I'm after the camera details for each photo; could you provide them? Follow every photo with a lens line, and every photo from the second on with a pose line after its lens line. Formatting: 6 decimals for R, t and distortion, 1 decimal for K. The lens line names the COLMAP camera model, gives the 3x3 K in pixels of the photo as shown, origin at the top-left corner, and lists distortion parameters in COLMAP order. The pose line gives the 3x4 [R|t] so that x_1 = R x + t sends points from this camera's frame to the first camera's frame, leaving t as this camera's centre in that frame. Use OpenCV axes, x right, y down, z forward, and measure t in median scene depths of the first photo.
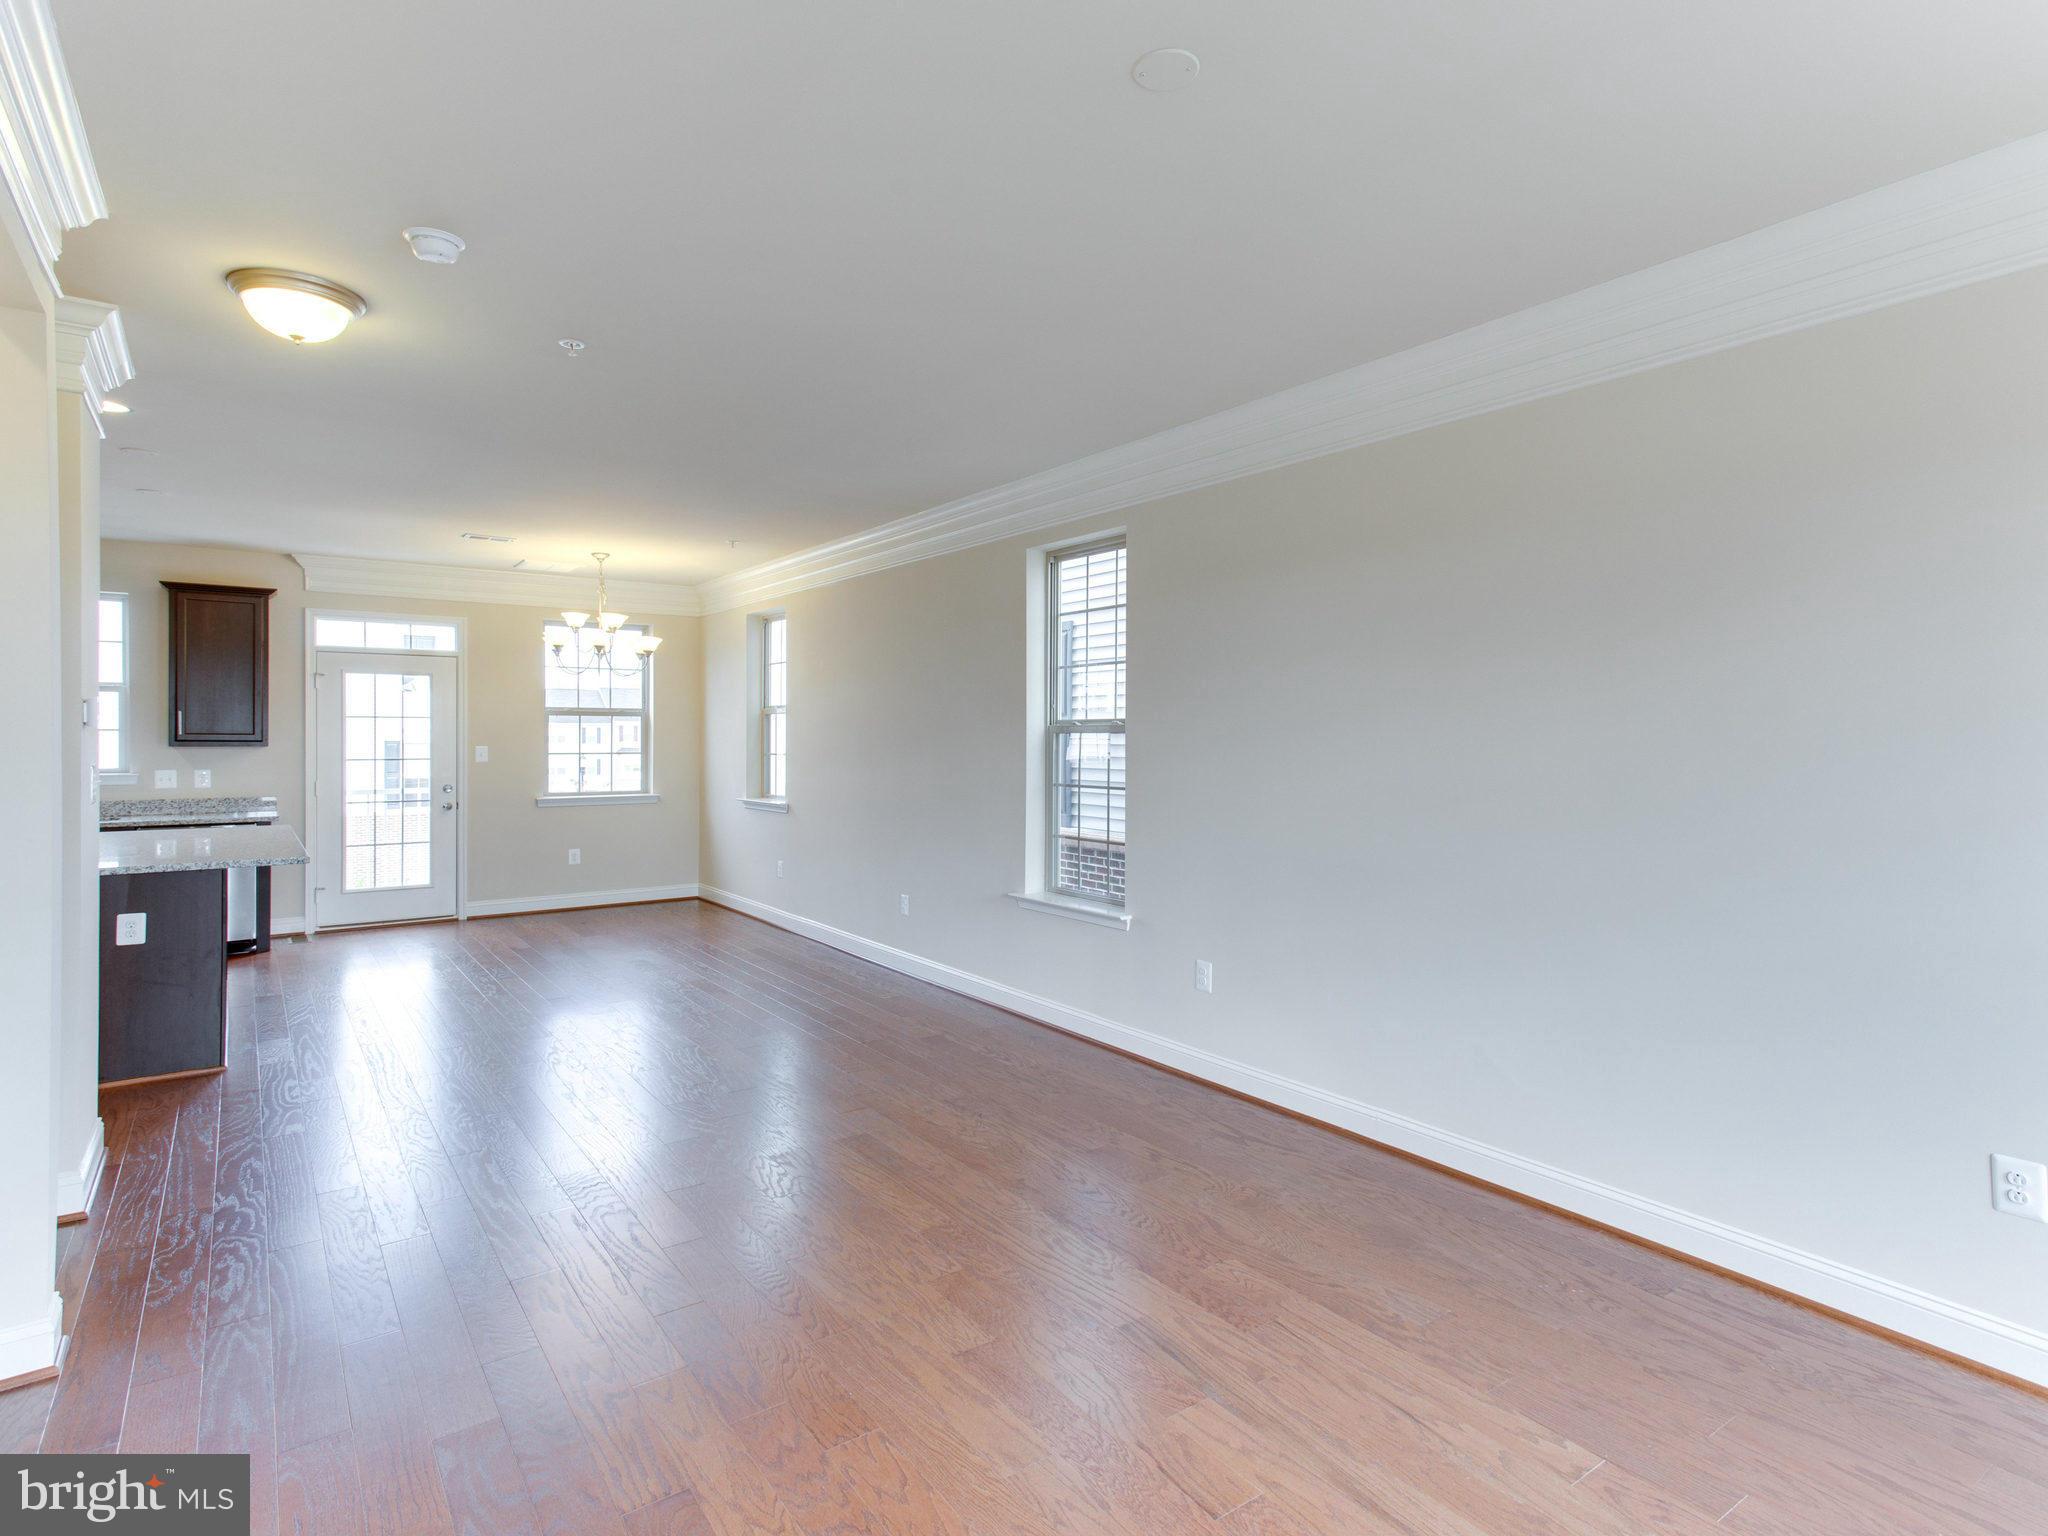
lens RADIAL K [[1086.8, 0, 1017.8], [0, 1086.8, 743.2], [0, 0, 1]] dist [0.027198, 0.000751]
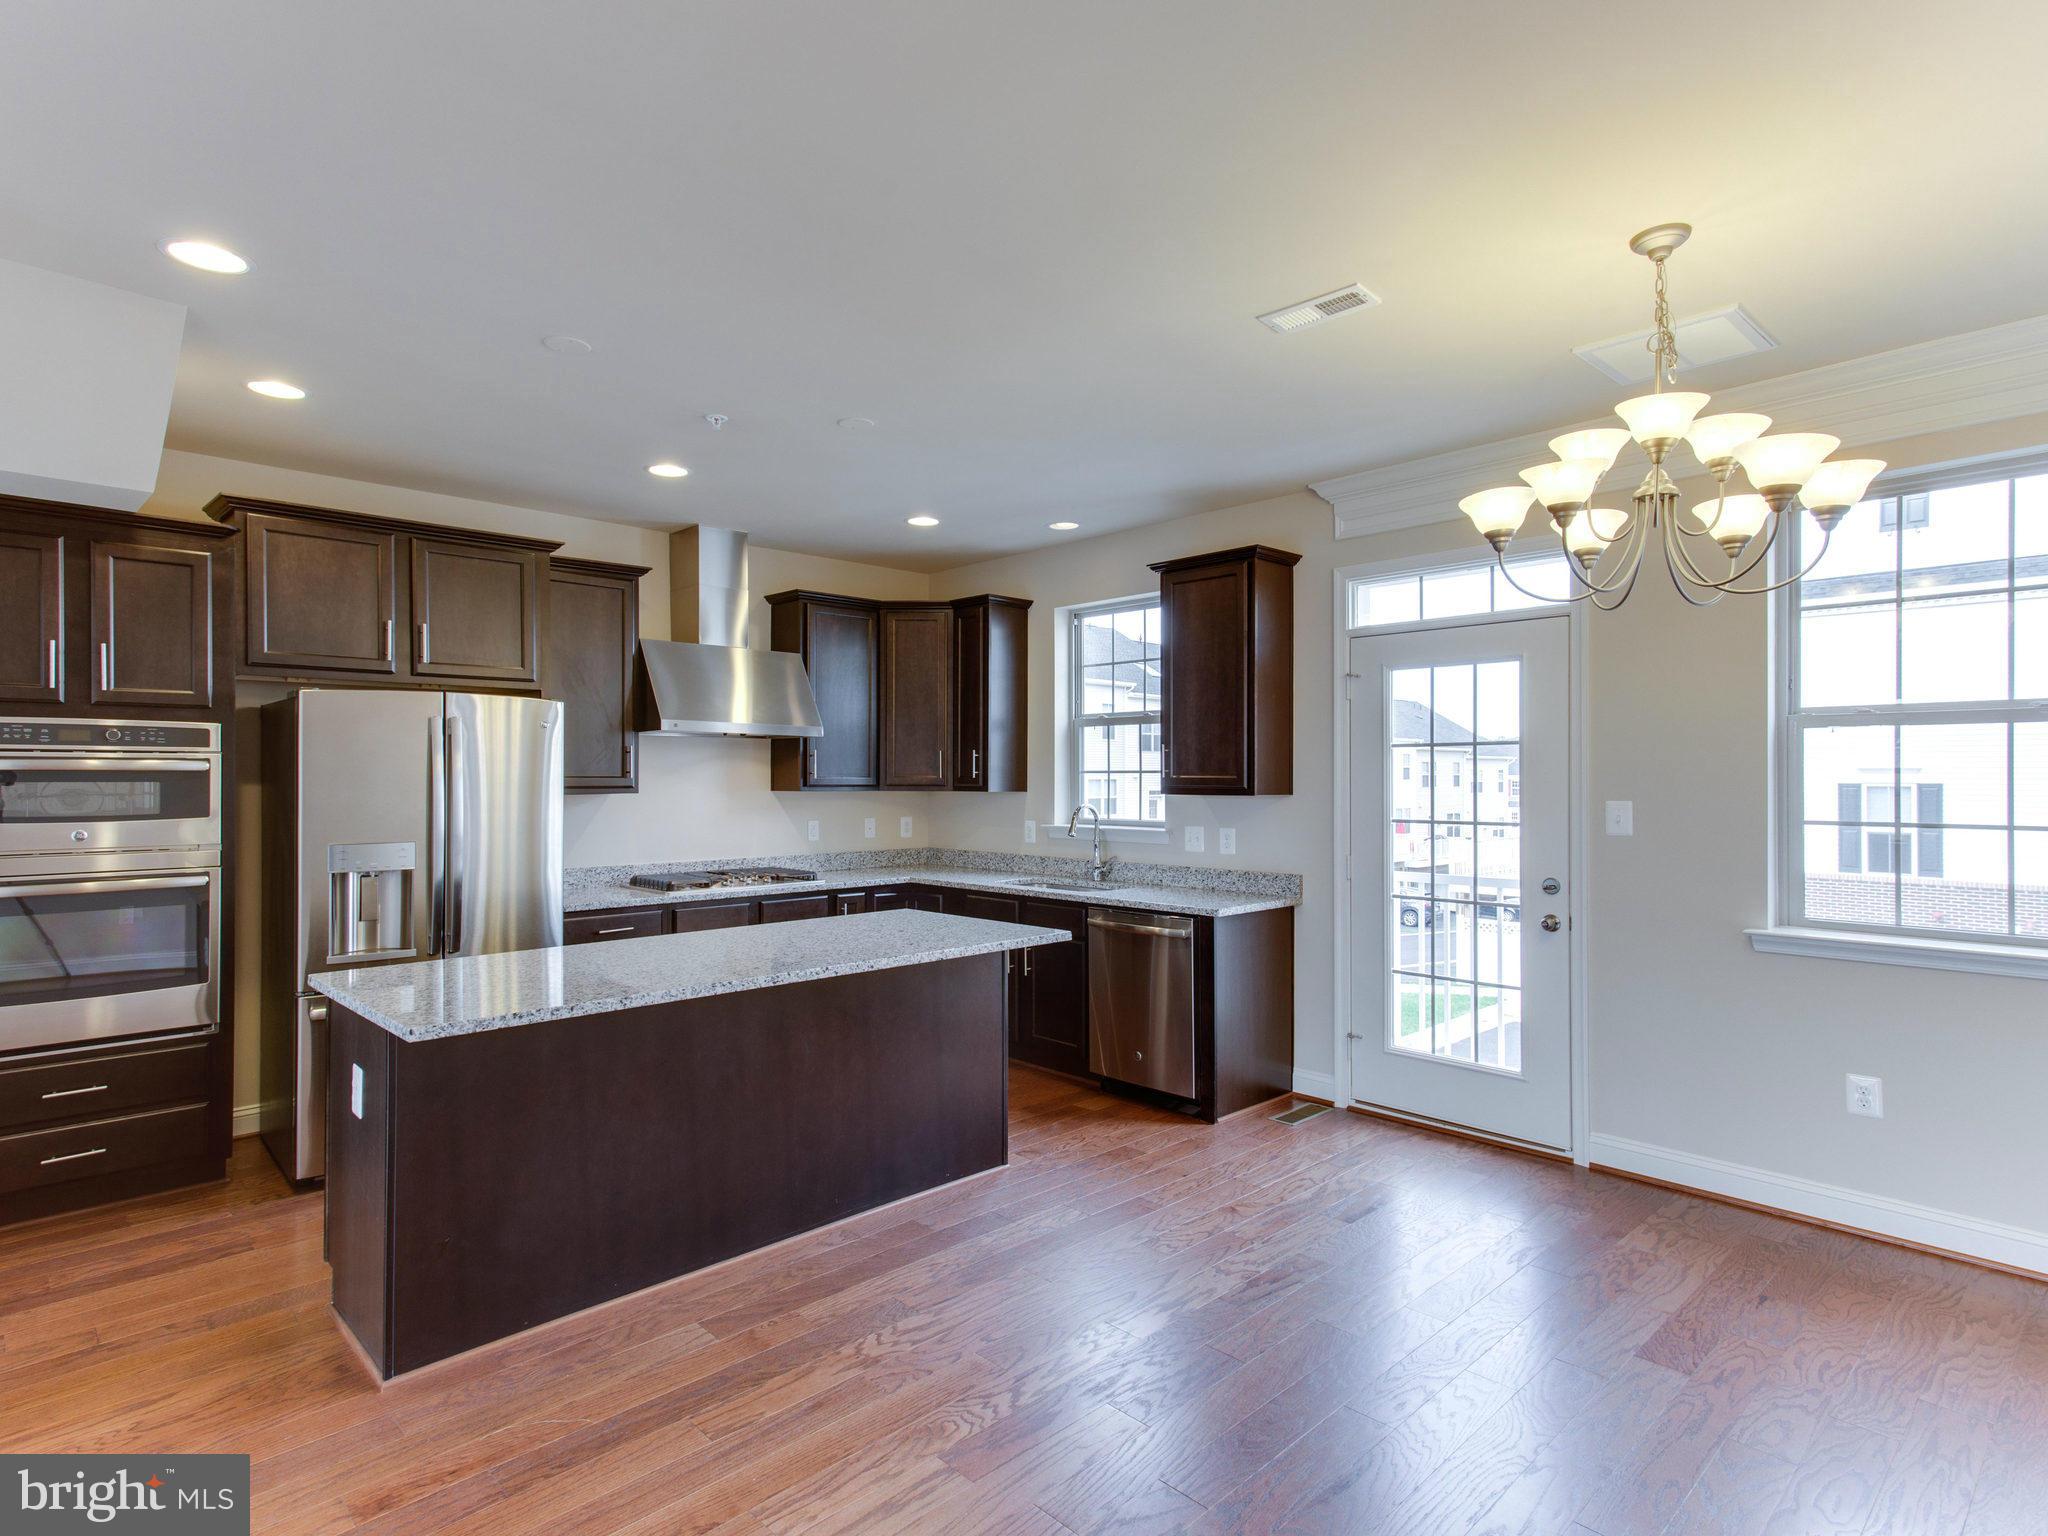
lens RADIAL K [[1099.2, 0, 1022.6], [0, 1099.2, 781.0], [0, 0, 1]] dist [0.027938, 0.000492]
pose [[0.141226, 0.000533, -0.989977, -0.066758], [-0.005611, 0.999984, -0.000262, -0.004525], [0.989961, 0.005592, 0.141227, 0.720713]]
